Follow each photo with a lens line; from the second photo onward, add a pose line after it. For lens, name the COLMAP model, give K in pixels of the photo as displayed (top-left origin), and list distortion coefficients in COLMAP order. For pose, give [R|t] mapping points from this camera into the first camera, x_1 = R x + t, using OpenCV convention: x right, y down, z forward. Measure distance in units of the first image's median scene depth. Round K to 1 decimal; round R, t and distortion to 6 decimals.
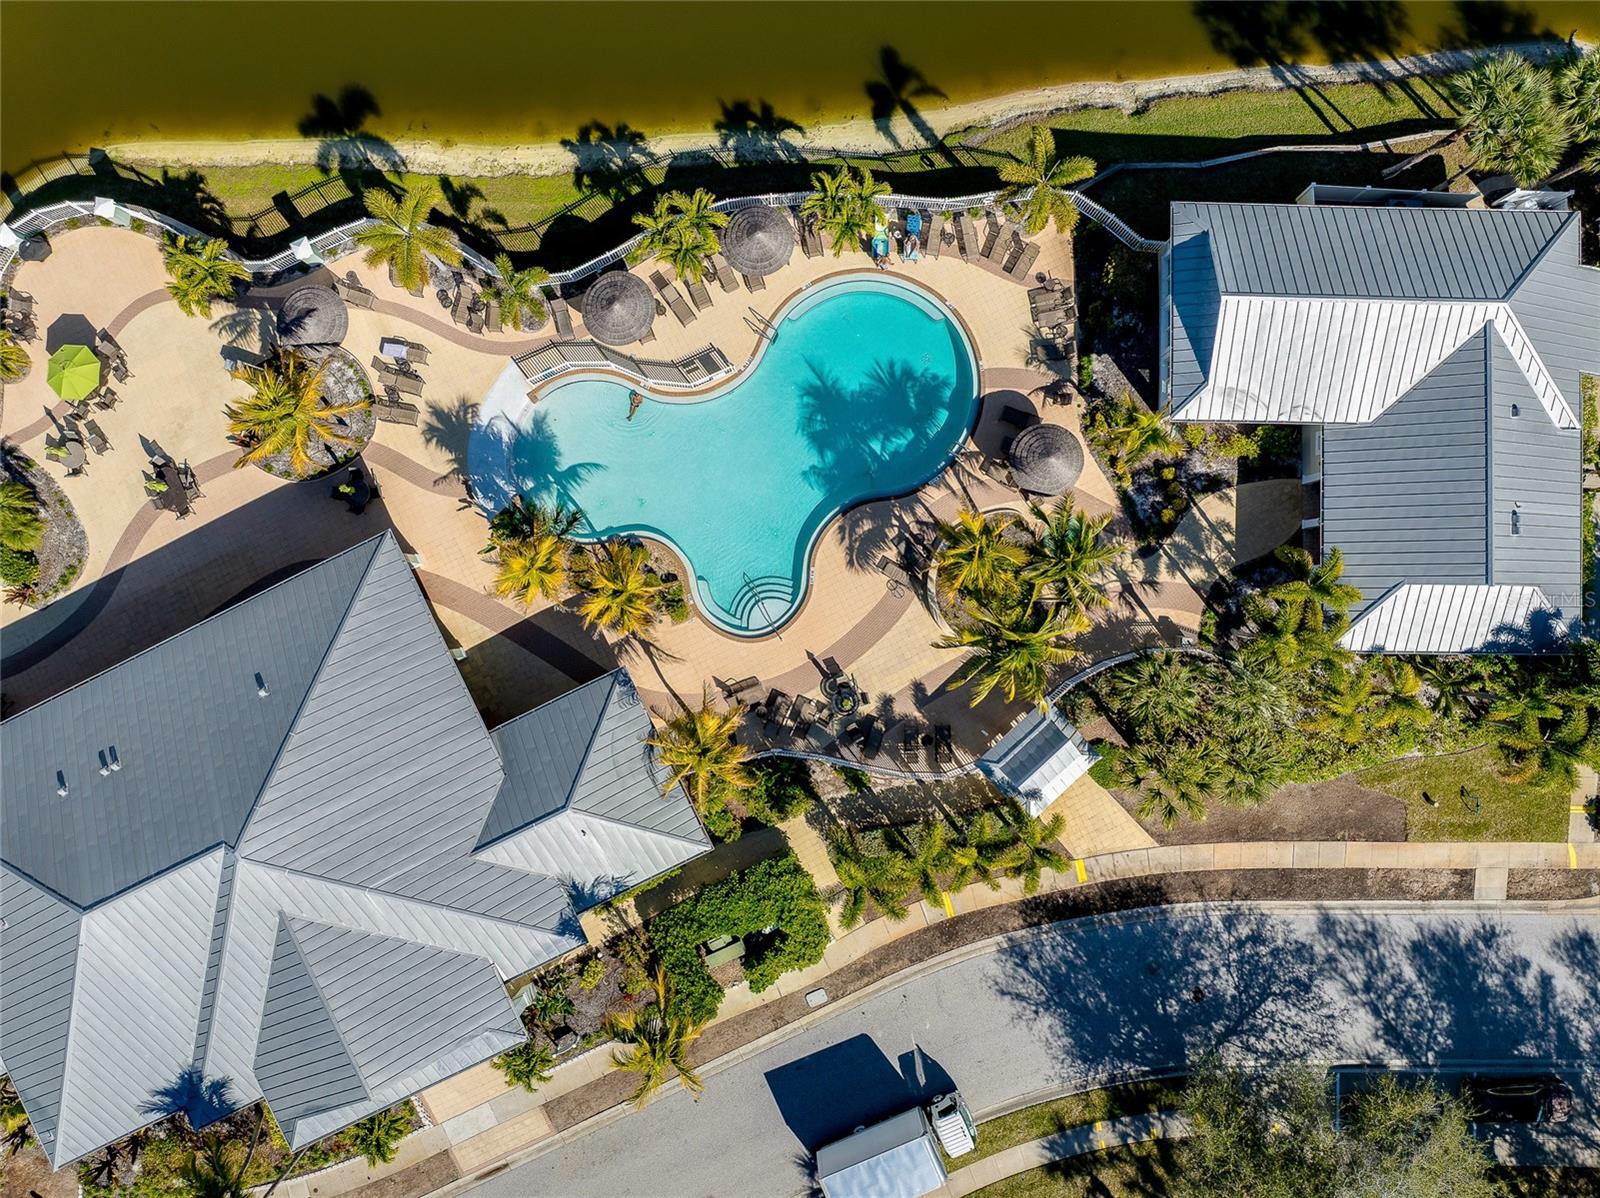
lens RADIAL K [[1106.8, 0, 810.9], [0, 1106.8, 586.6], [0, 0, 1]] dist [-0.072972, 0.044570]
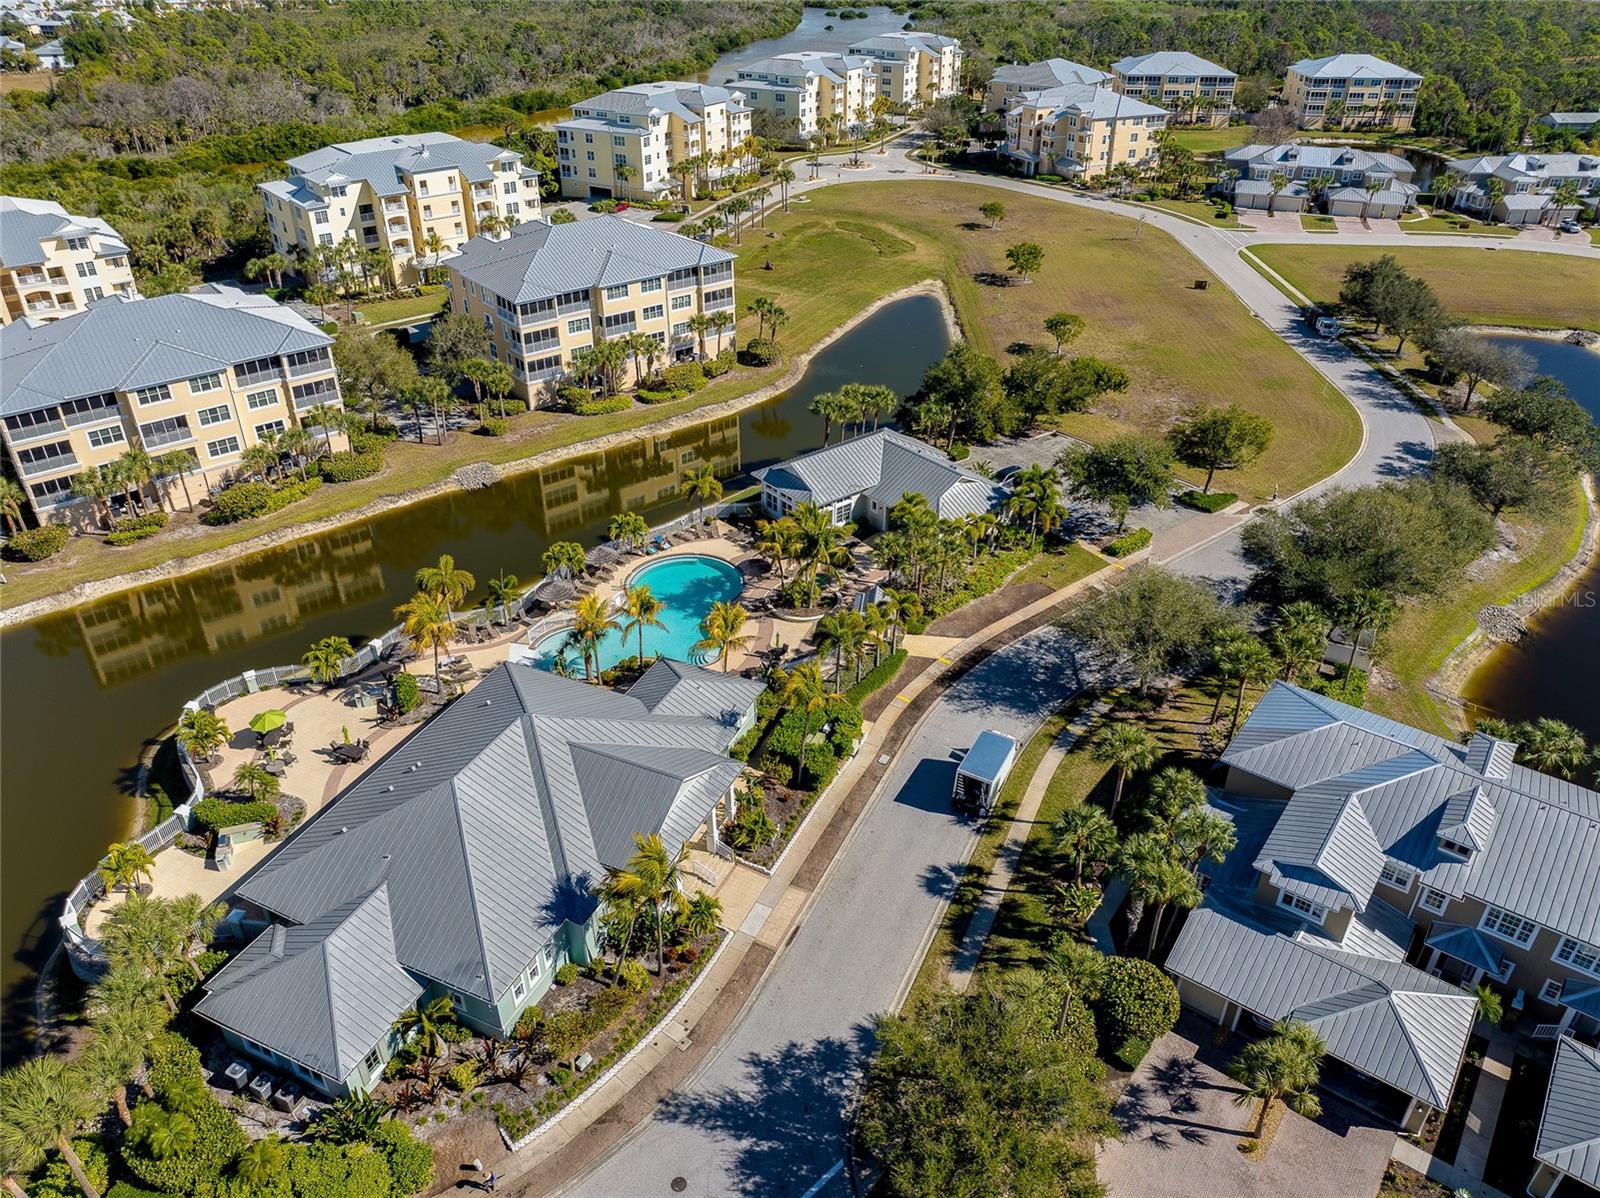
lens RADIAL K [[1129.0, 0, 800.0], [0, 1129.0, 599.0], [0, 0, 1]] dist [-0.047849, 0.004384]
pose [[0.771481, -0.332931, 0.542194, -0.879127], [0.636135, 0.420015, -0.647240, 1.242660], [-0.012243, 0.844242, 0.535822, -0.041078]]
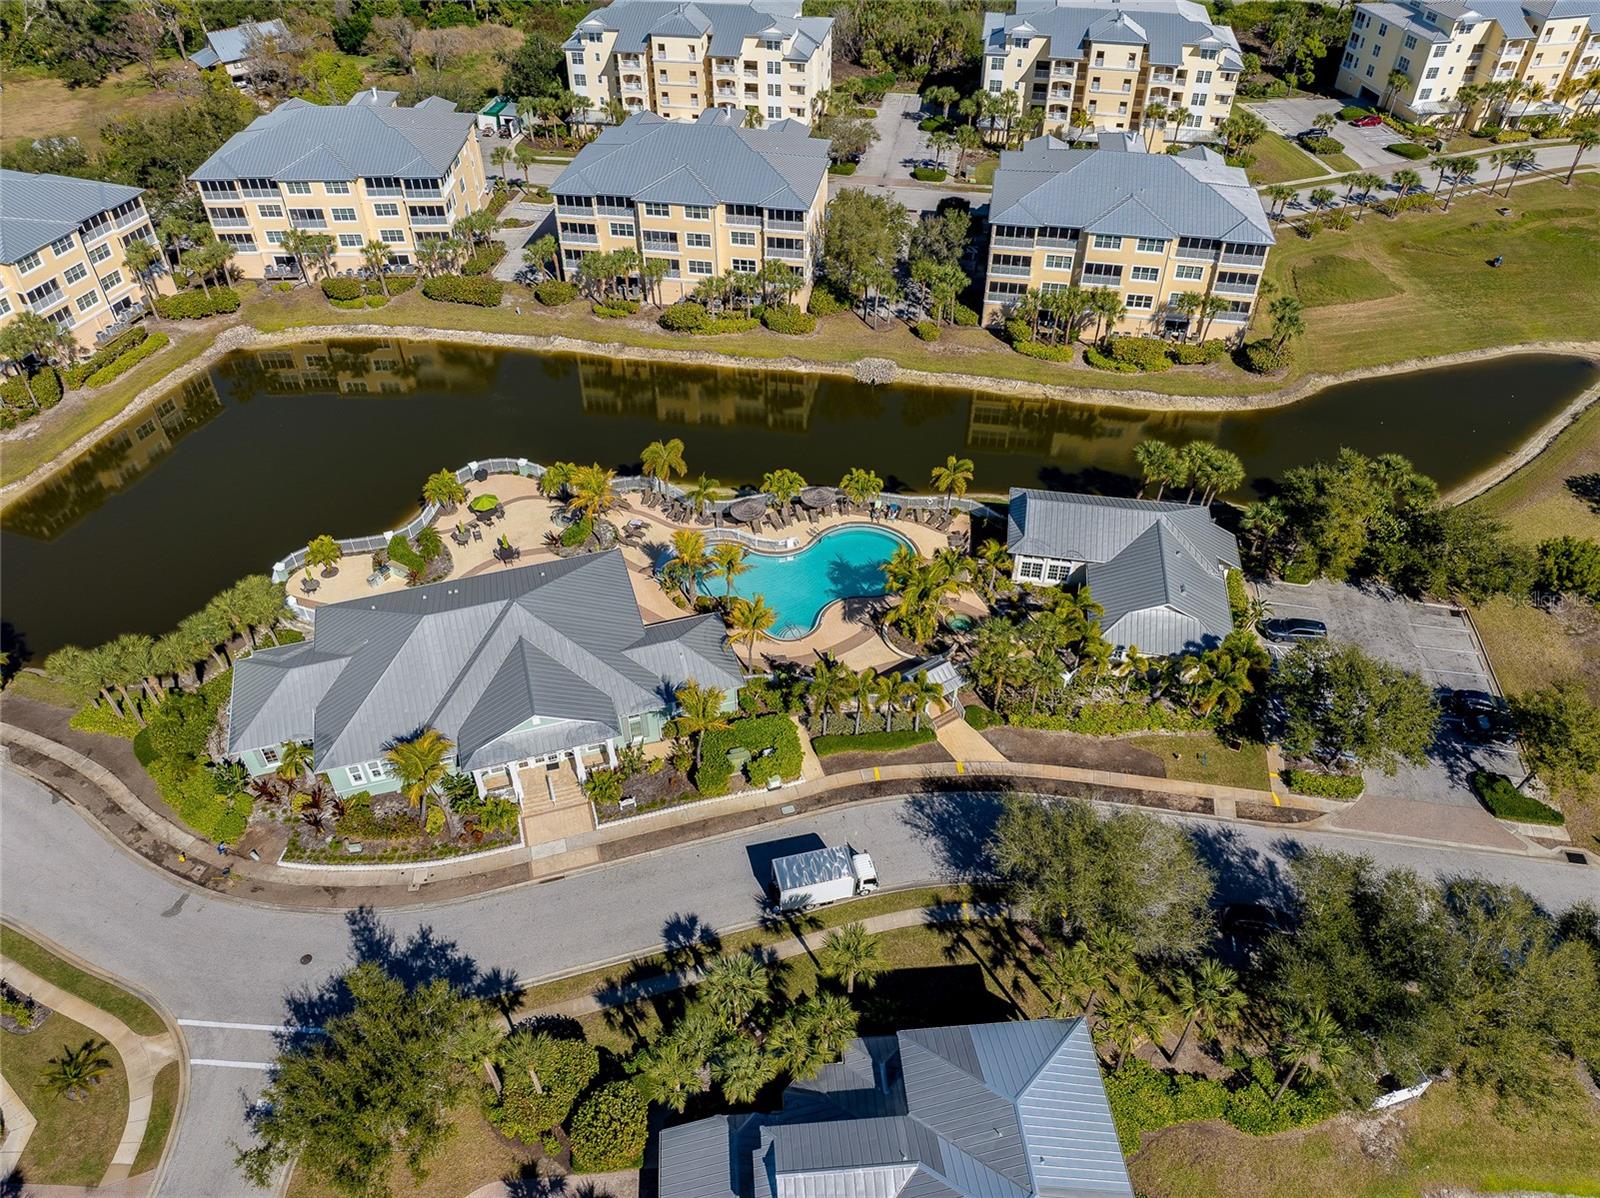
lens RADIAL K [[1111.4, 0, 800.0], [0, 1111.4, 599.0], [0, 0, 1]] dist [-0.058881, 0.030762]
pose [[0.988285, 0.102882, -0.112731, 0.172430], [-0.152606, 0.676242, -0.720700, 1.326702], [0.002086, 0.729460, 0.684020, -0.314587]]
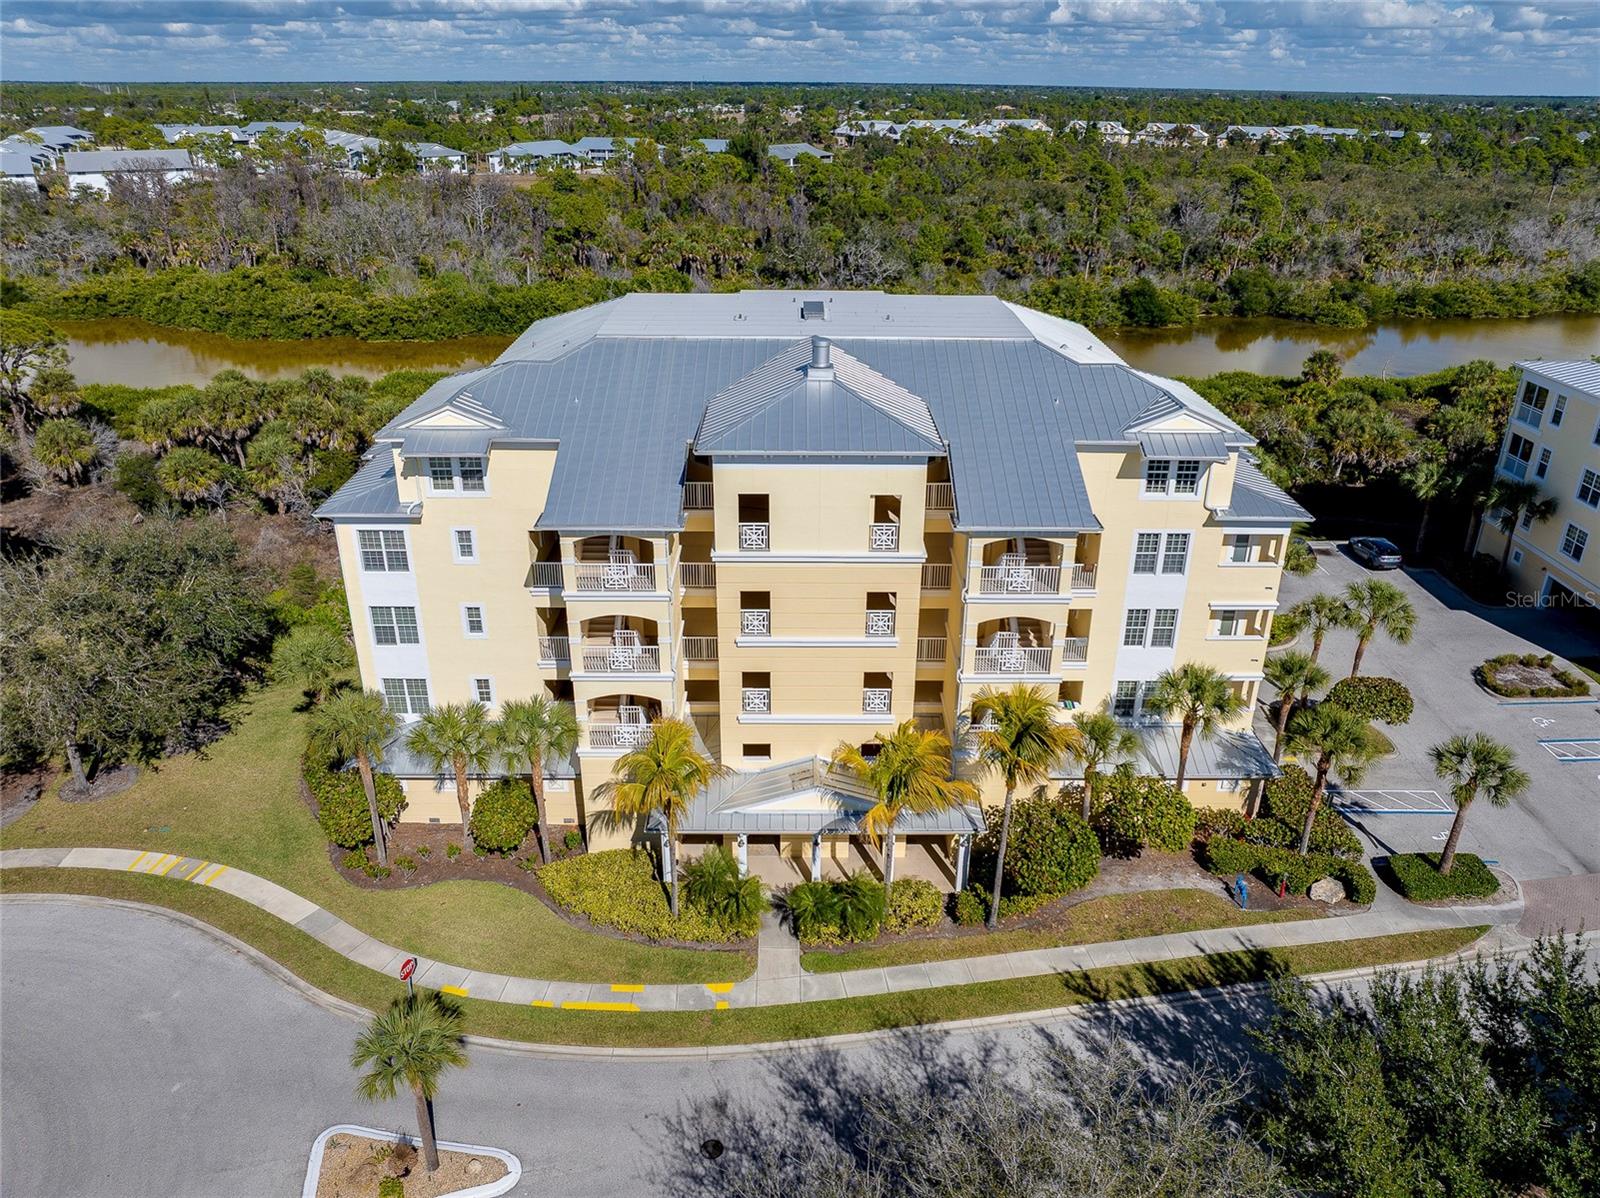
lens RADIAL K [[1129.0, 0, 800.0], [0, 1129.0, 599.0], [0, 0, 1]] dist [-0.047849, 0.004384]
pose [[0.999494, -0.002857, 0.031666, 0.532891], [0.029844, 0.427741, -0.903409, -1.534293], [-0.010964, 0.903897, 0.427610, 0.459709]]
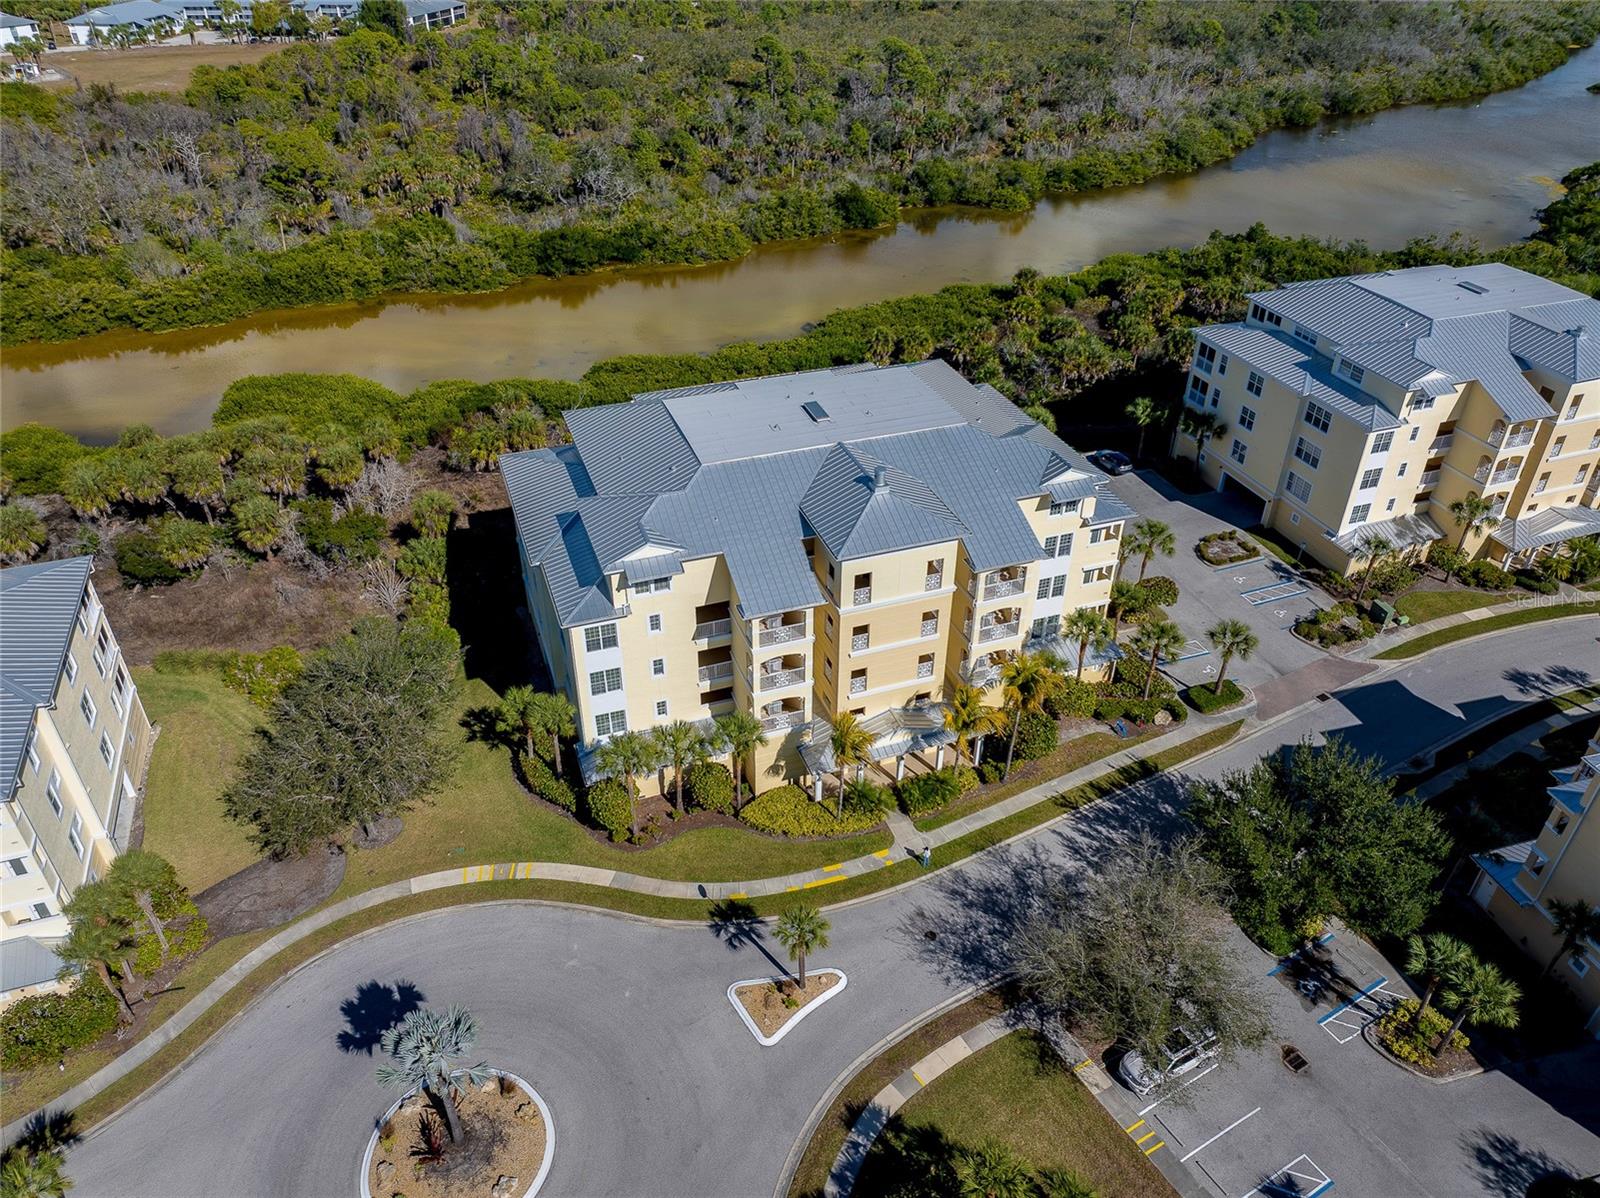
lens RADIAL K [[1129.0, 0, 800.0], [0, 1129.0, 599.0], [0, 0, 1]] dist [-0.047849, 0.004384]
pose [[0.931112, -0.197381, 0.306709, 0.040920], [0.364473, 0.535226, -0.762032, -1.282064], [-0.013748, 0.821324, 0.570296, -0.001002]]
